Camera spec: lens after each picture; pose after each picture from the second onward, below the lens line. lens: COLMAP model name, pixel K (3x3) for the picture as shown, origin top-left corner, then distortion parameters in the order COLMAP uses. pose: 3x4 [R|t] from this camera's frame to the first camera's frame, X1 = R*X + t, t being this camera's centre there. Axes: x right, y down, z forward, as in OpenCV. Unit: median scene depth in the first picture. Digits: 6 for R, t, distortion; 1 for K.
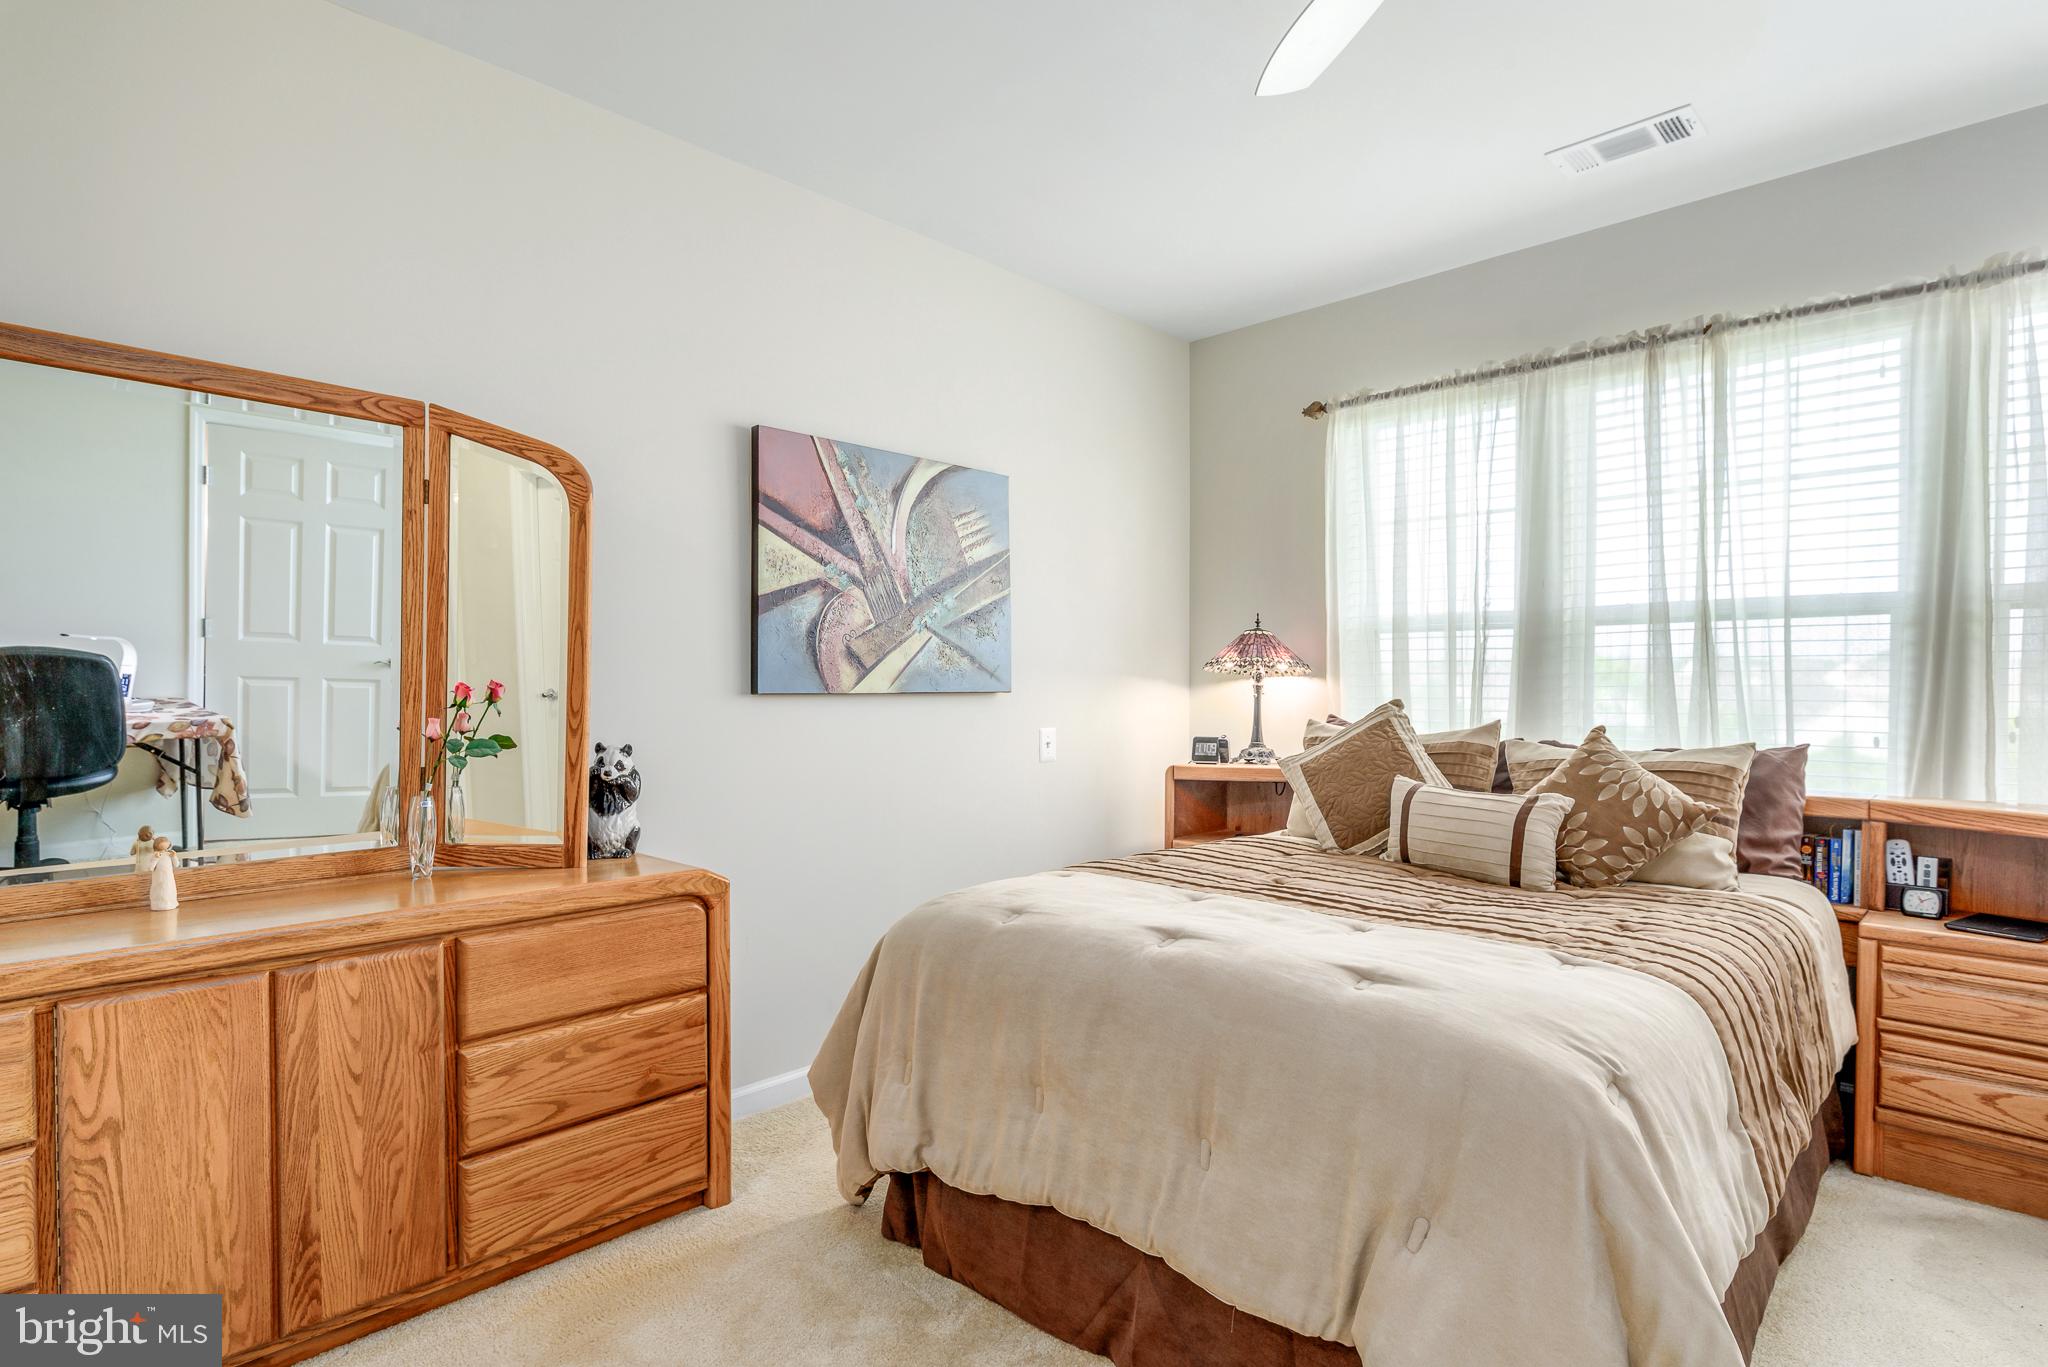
lens RADIAL K [[1028.5, 0, 972.1], [0, 1028.5, 685.9], [0, 0, 1]] dist [0.002344, -0.001737]
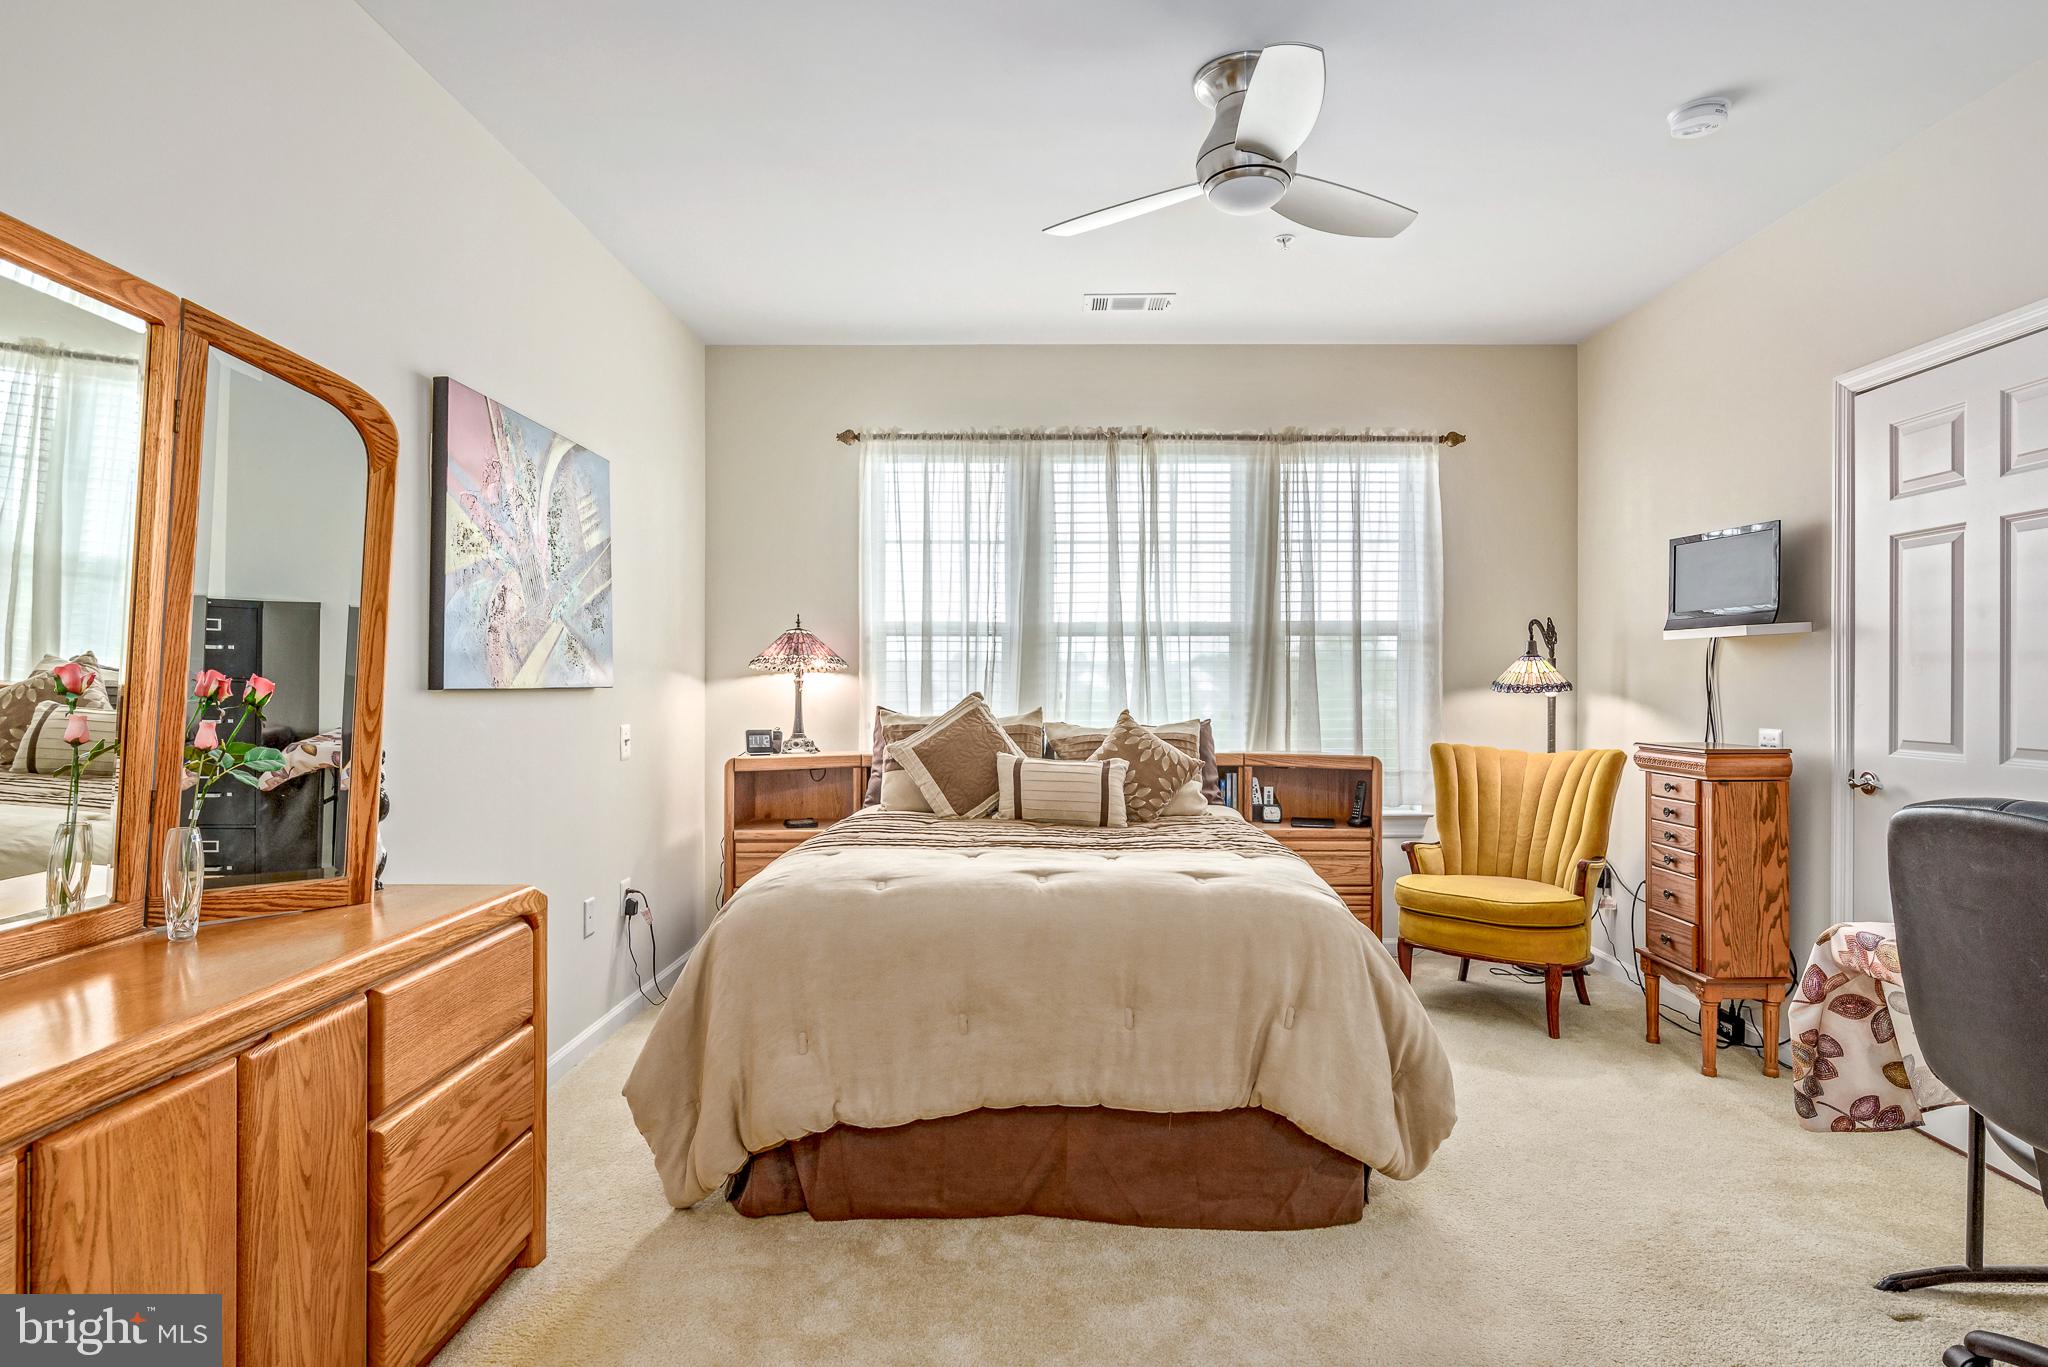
lens RADIAL K [[1028.5, 0, 1078.5], [0, 1028.5, 654.2], [0, 0, 1]] dist [0.002344, -0.001737]
pose [[0.728570, 0.019494, 0.684694, -0.403789], [-0.001268, 0.999632, -0.027112, 0.001307], [-0.684970, 0.018885, 0.728326, 0.014160]]
